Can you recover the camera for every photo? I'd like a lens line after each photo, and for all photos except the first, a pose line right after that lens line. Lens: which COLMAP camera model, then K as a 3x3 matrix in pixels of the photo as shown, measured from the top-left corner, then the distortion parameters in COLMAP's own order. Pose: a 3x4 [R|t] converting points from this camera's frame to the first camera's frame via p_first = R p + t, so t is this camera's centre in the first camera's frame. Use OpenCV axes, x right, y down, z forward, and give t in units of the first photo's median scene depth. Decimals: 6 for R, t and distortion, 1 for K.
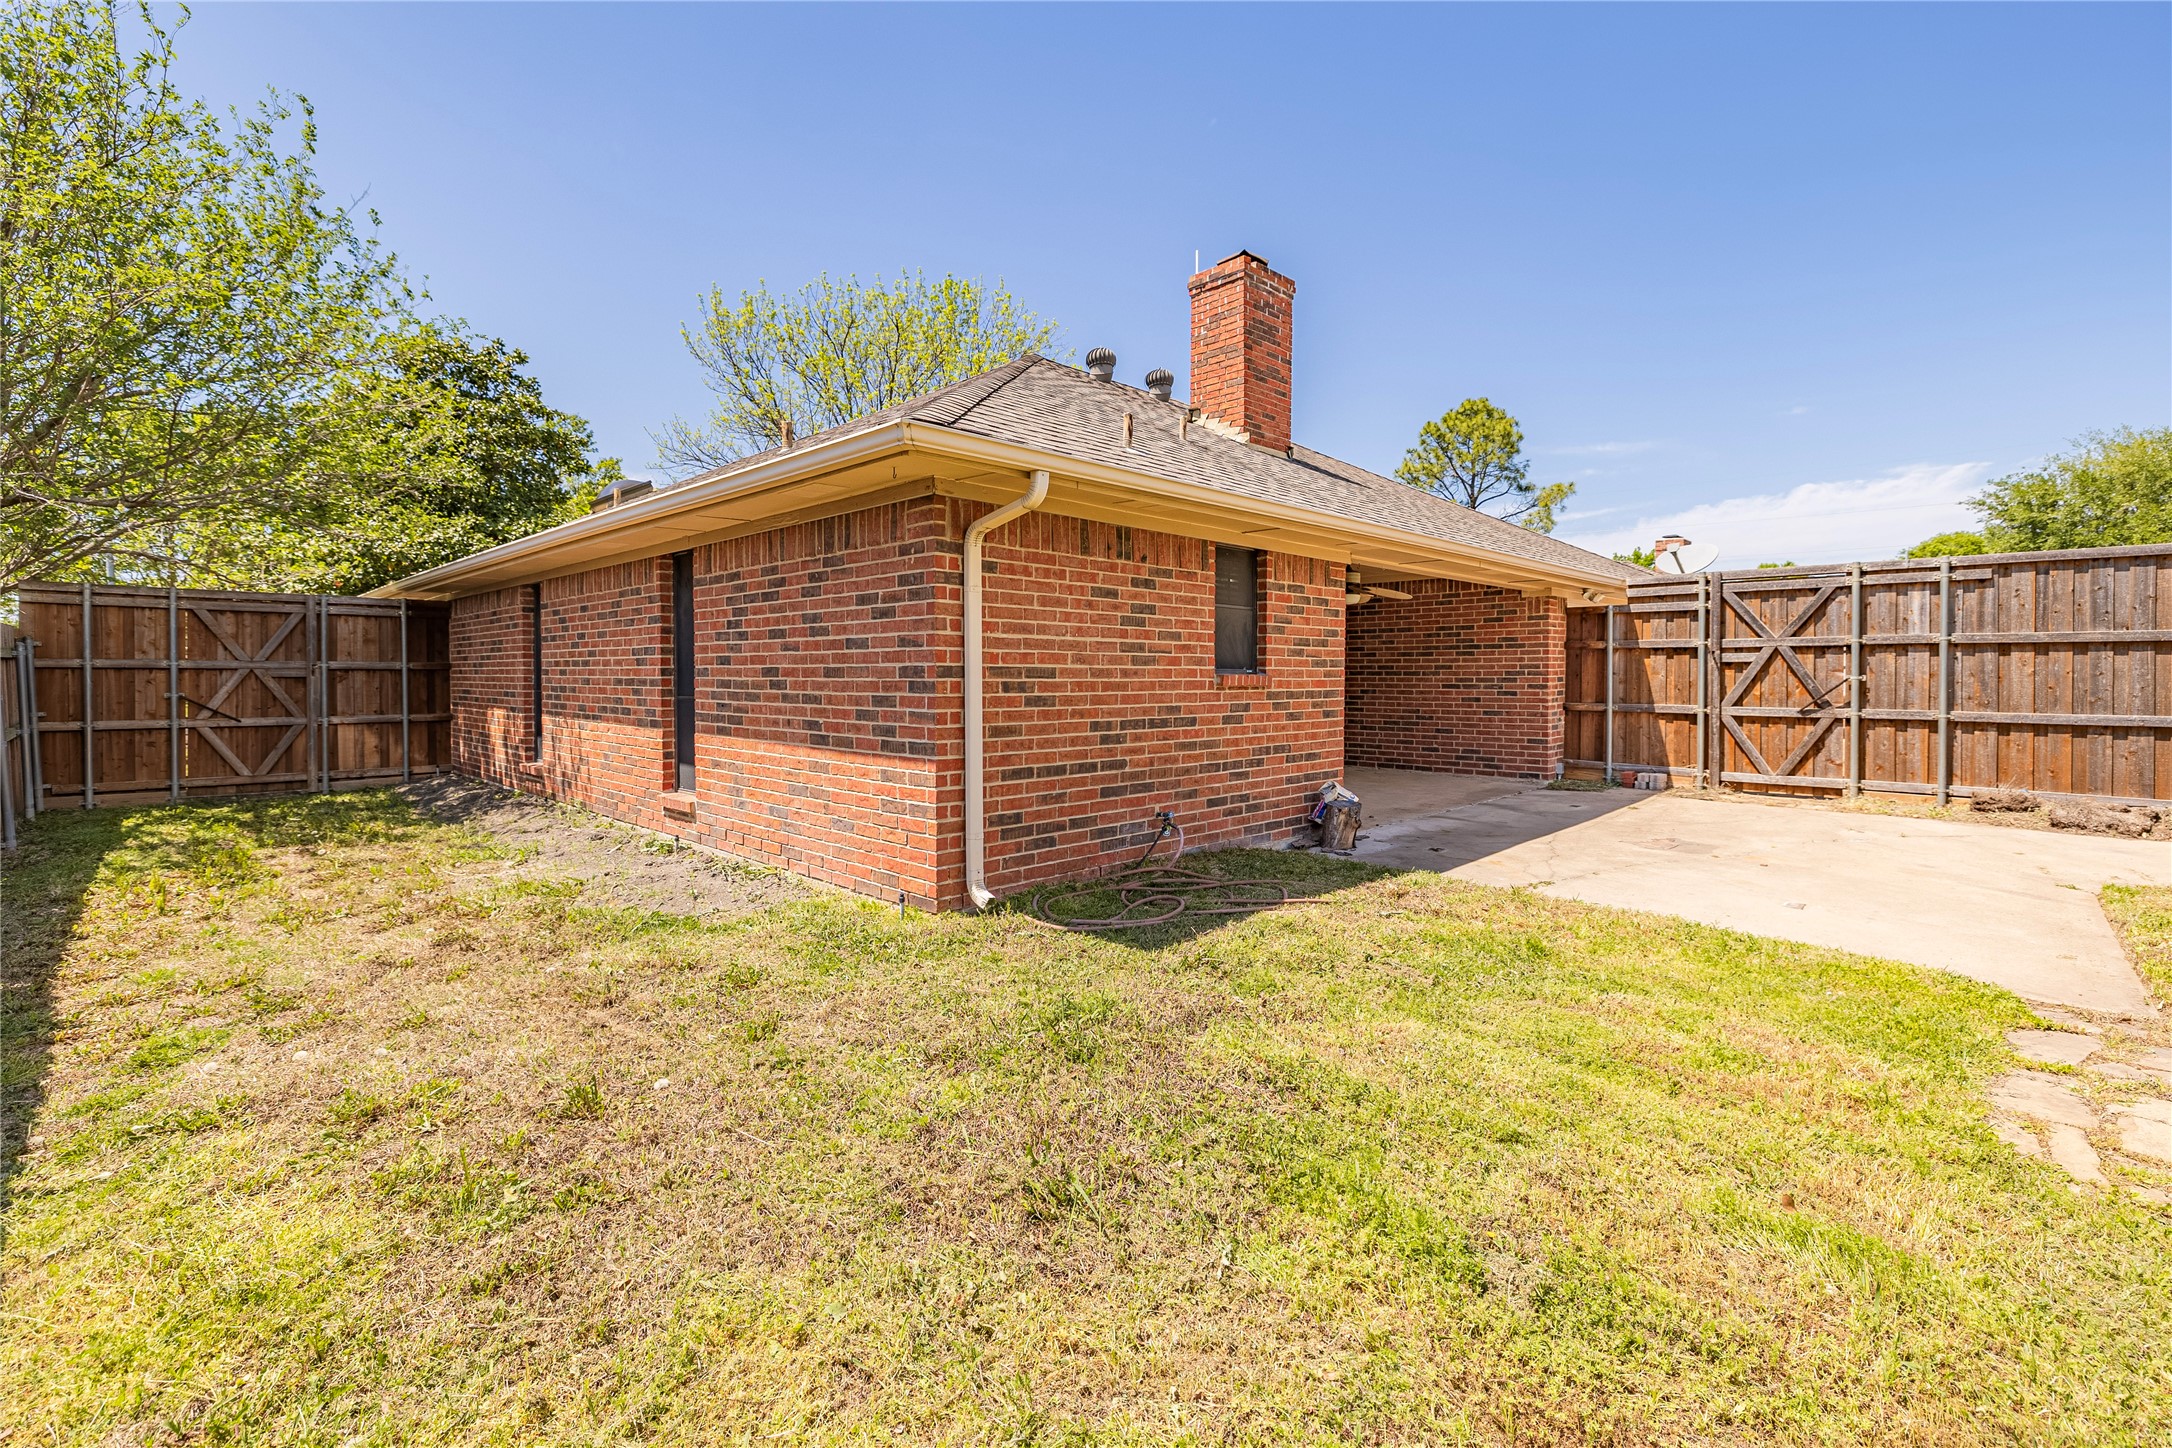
lens RADIAL K [[948.8, 0, 1074.1], [0, 948.8, 693.9], [0, 0, 1]] dist [-0.000965, -0.000281]
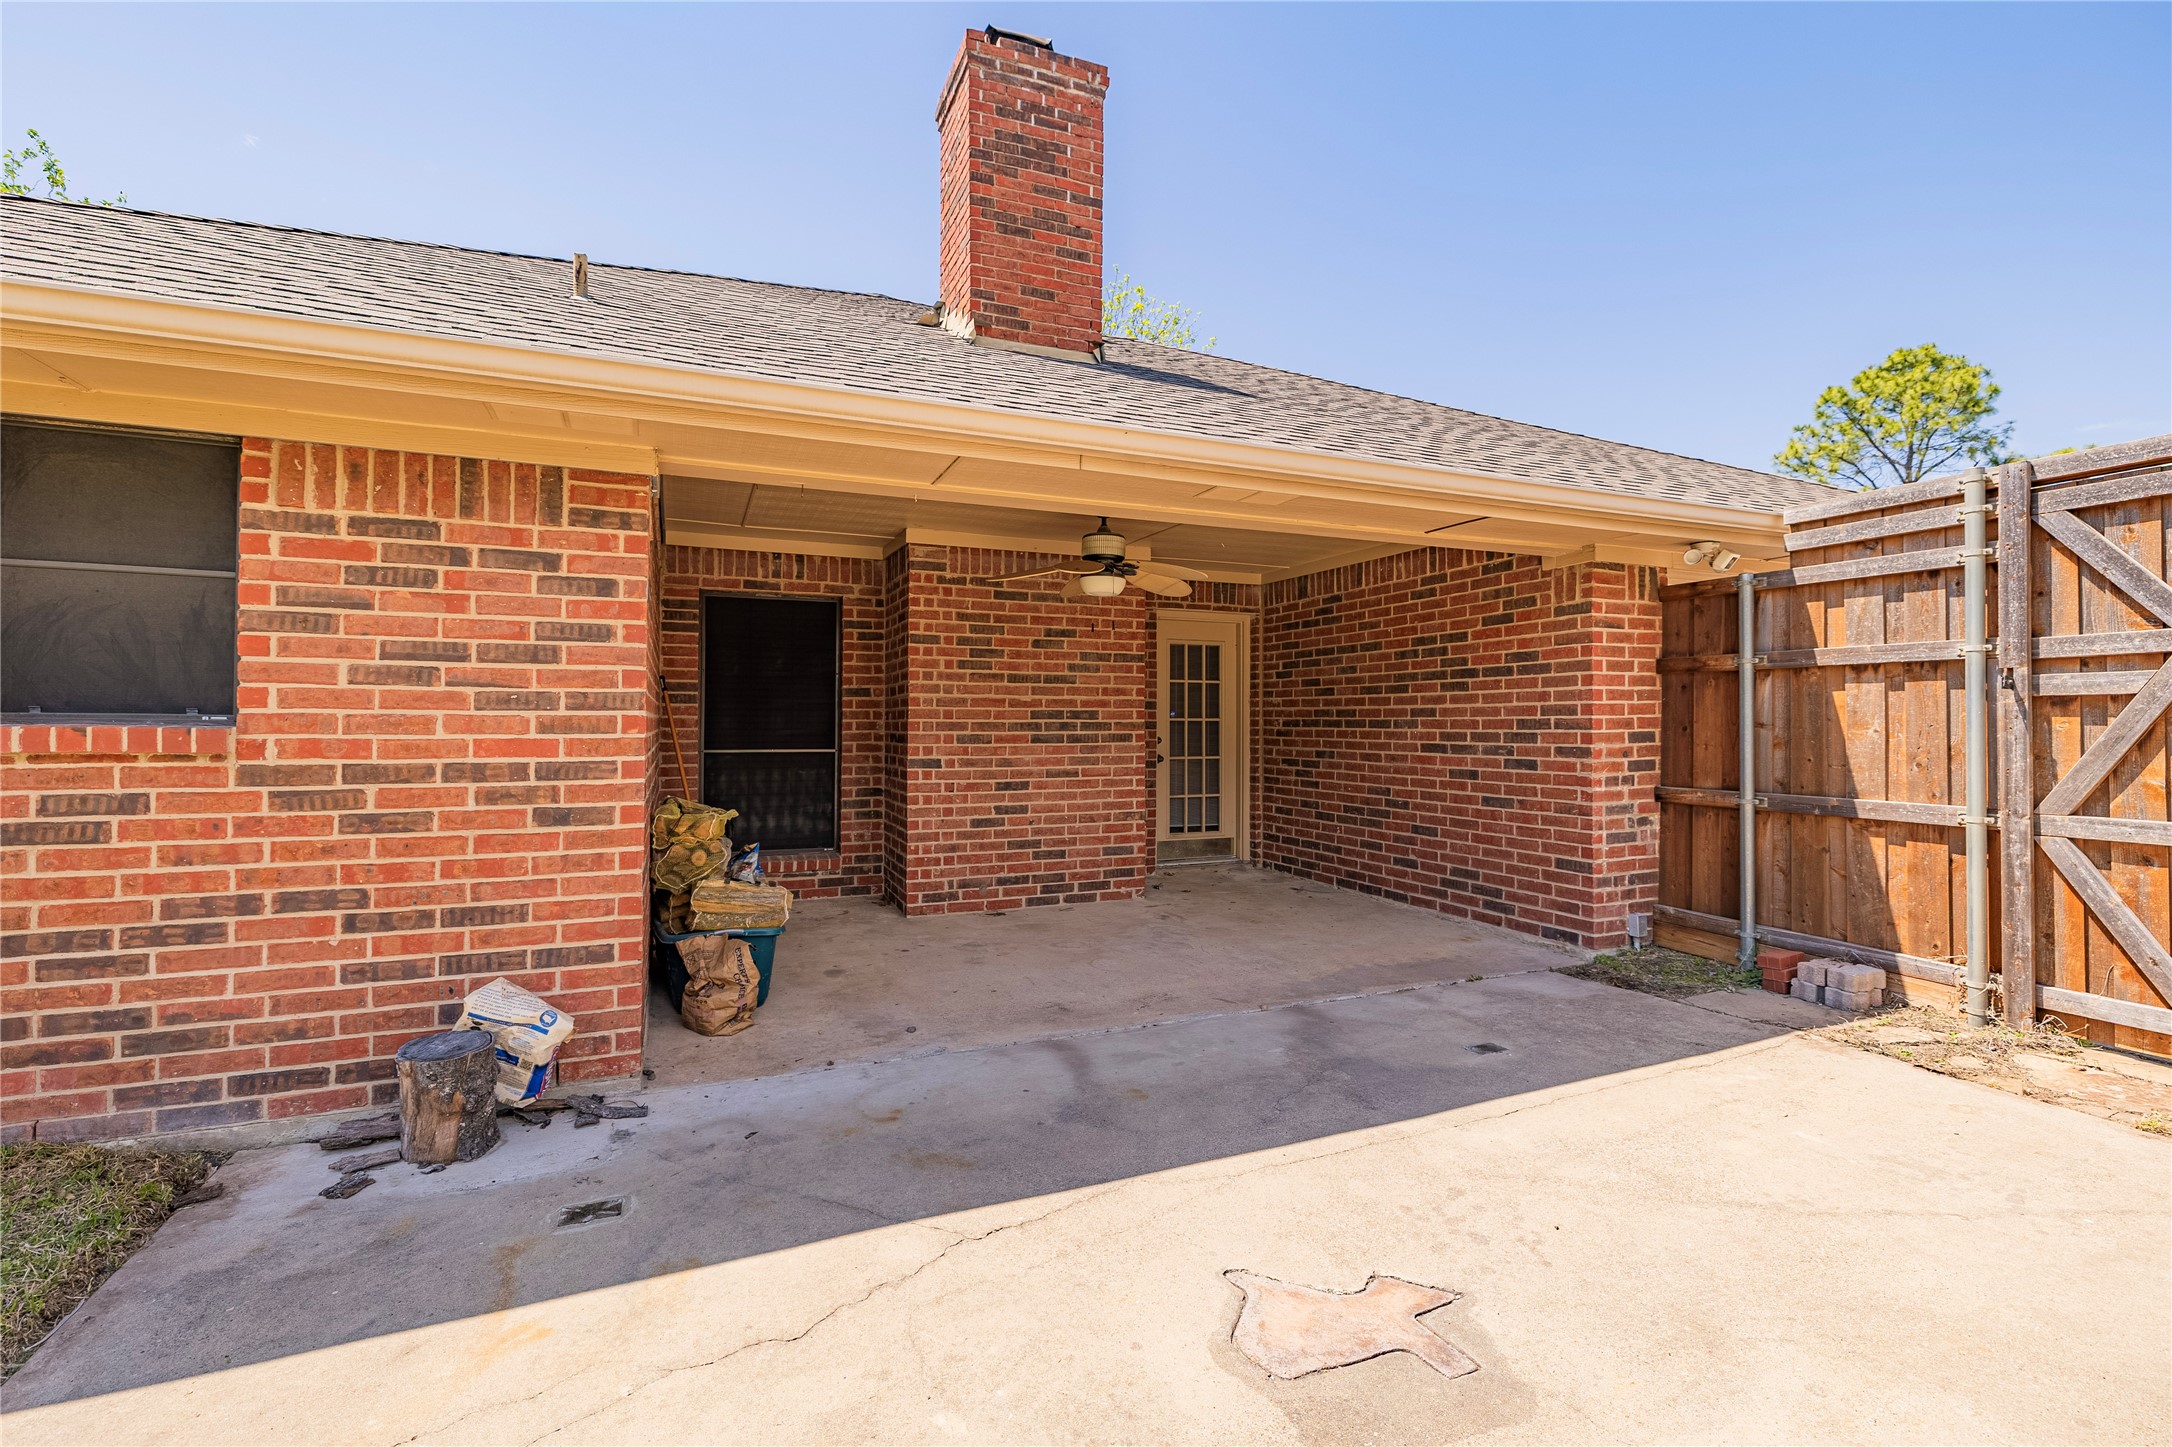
lens RADIAL K [[885.2, 0, 1120.9], [0, 885.2, 716.5], [0, 0, 1]] dist [0.000596, -0.000191]
pose [[0.919811, -0.000270, -0.392362, 0.468535], [-0.010497, 0.999625, -0.025297, -0.012218], [0.392222, 0.027387, 0.919463, 0.511847]]
